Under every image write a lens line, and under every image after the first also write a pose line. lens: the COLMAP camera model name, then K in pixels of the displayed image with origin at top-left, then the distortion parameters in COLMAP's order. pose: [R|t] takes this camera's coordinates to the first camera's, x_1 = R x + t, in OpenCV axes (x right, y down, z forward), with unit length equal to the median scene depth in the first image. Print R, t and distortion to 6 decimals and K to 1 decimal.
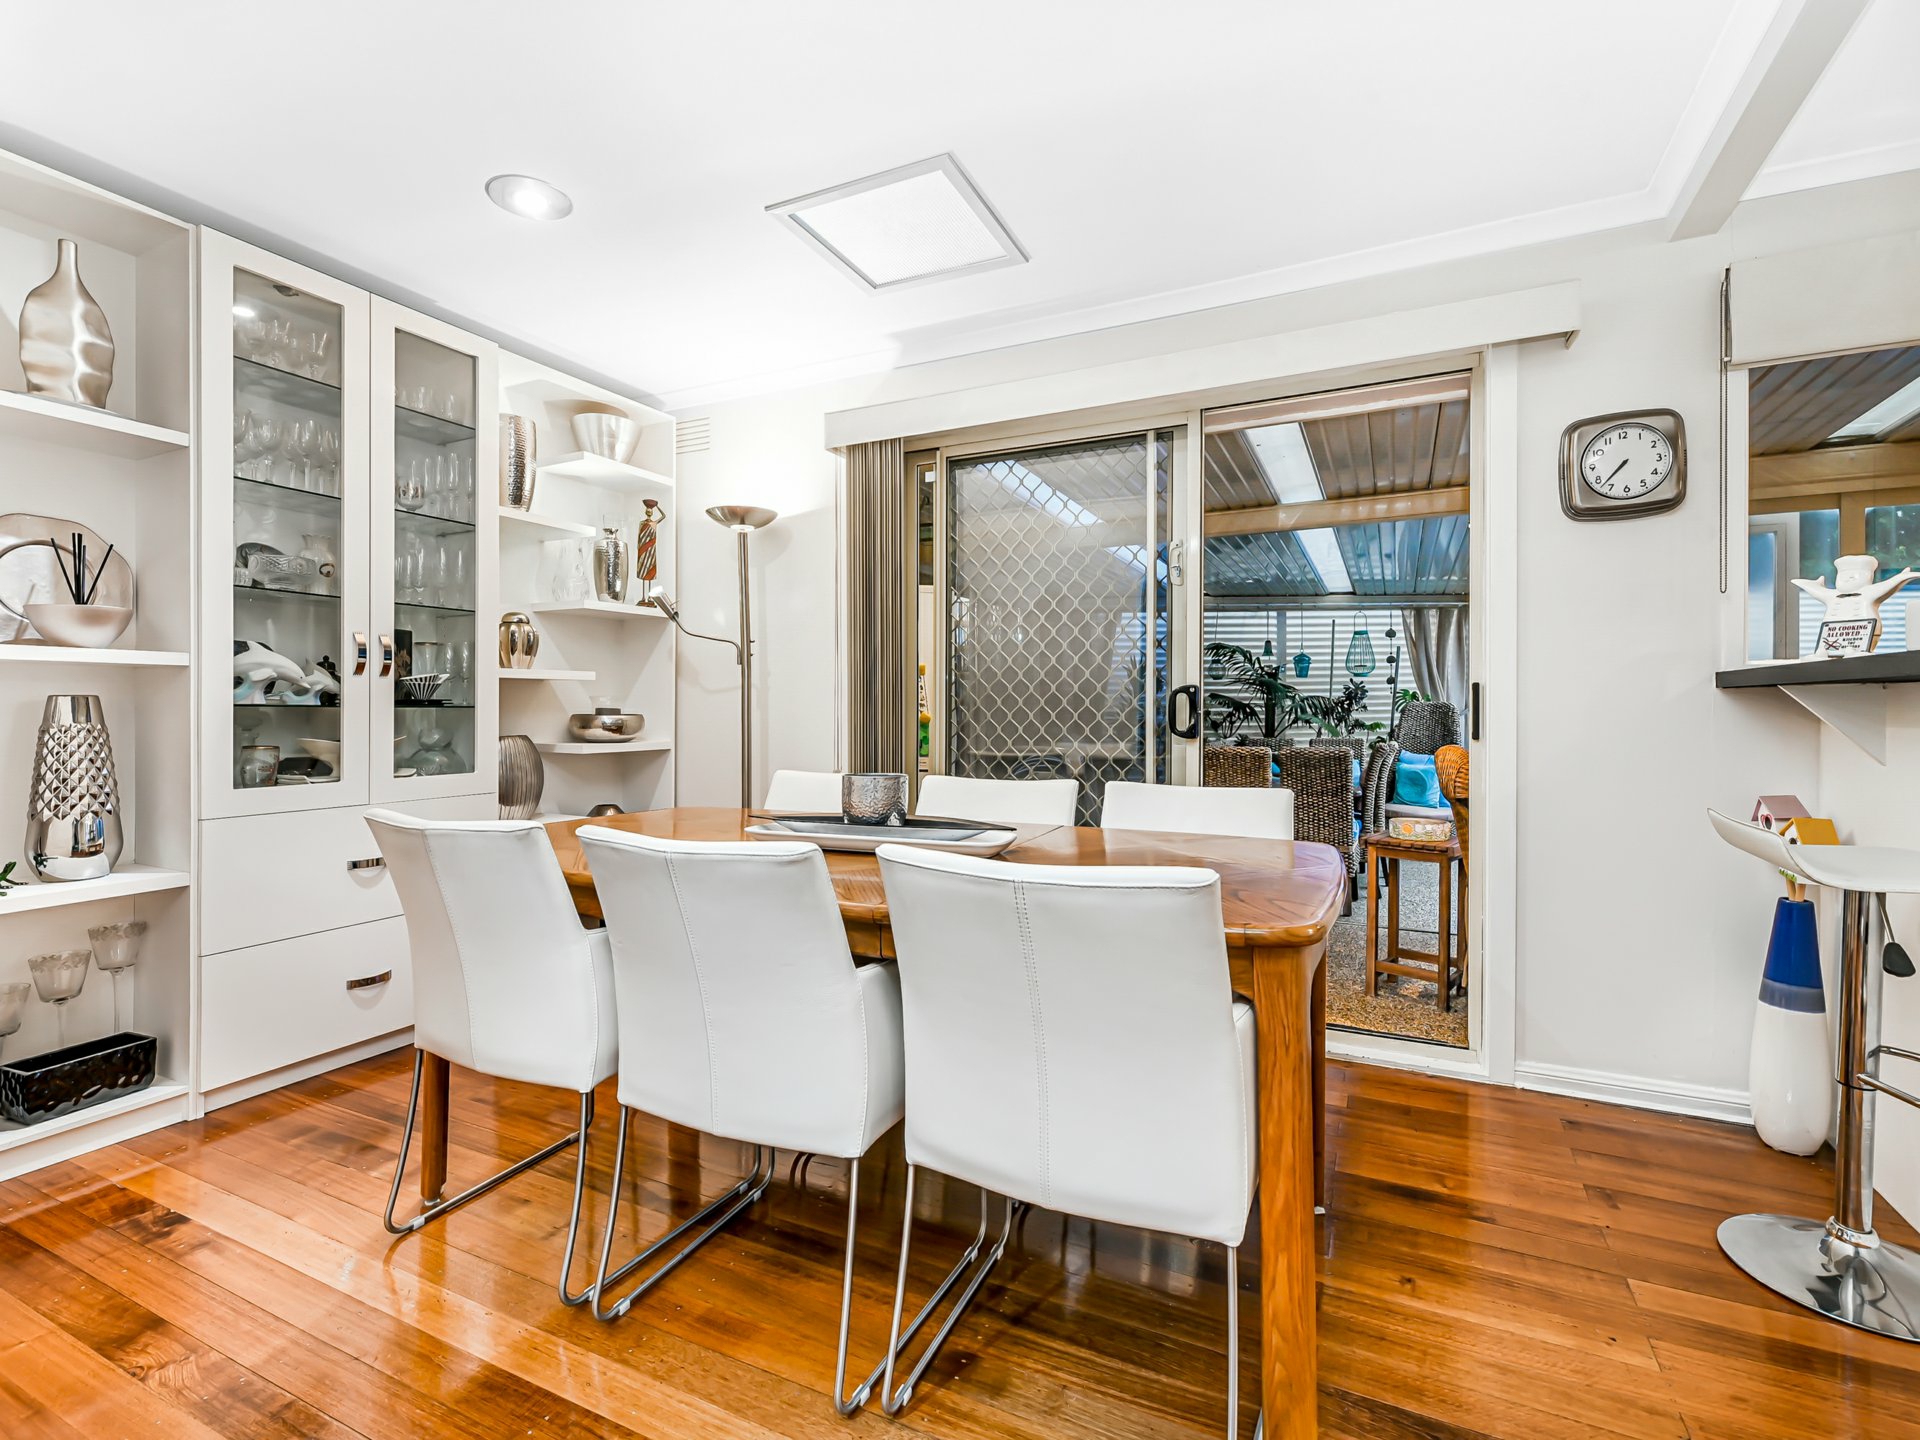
lens RADIAL K [[885.2, 0, 959.8], [0, 885.2, 710.0], [0, 0, 1]] dist [-0.001202, -0.000034]
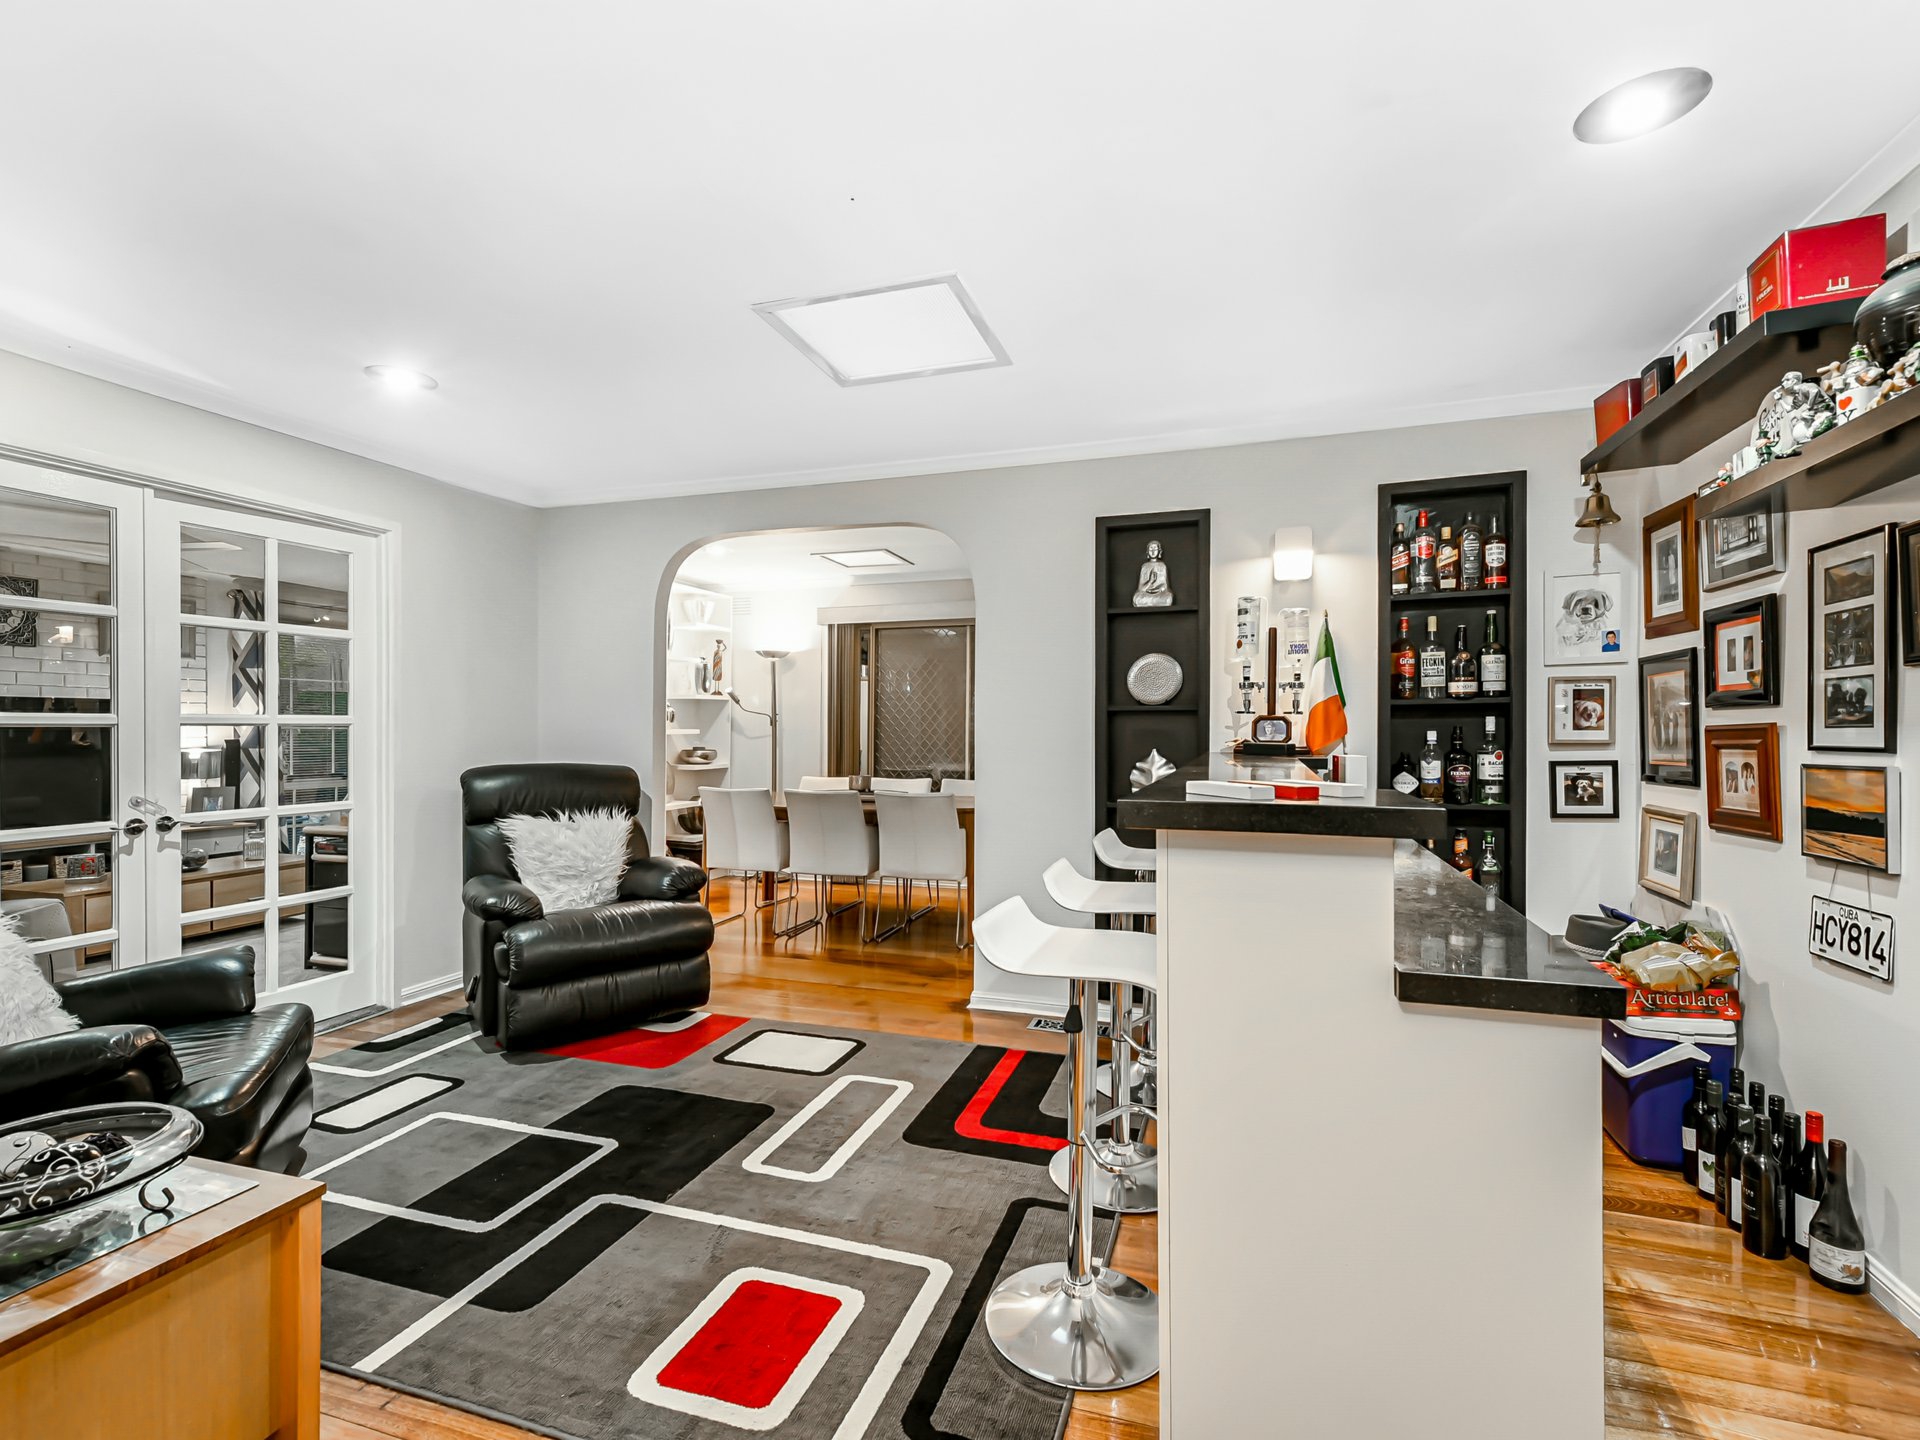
lens RADIAL K [[885.2, 0, 961.7], [0, 885.2, 722.6], [0, 0, 1]] dist [-0.001202, -0.000034]
pose [[0.990892, 0.001722, 0.134648, -0.088273], [-0.000486, 0.999957, -0.009214, -0.040102], [-0.134658, 0.009065, 0.990851, -1.073326]]
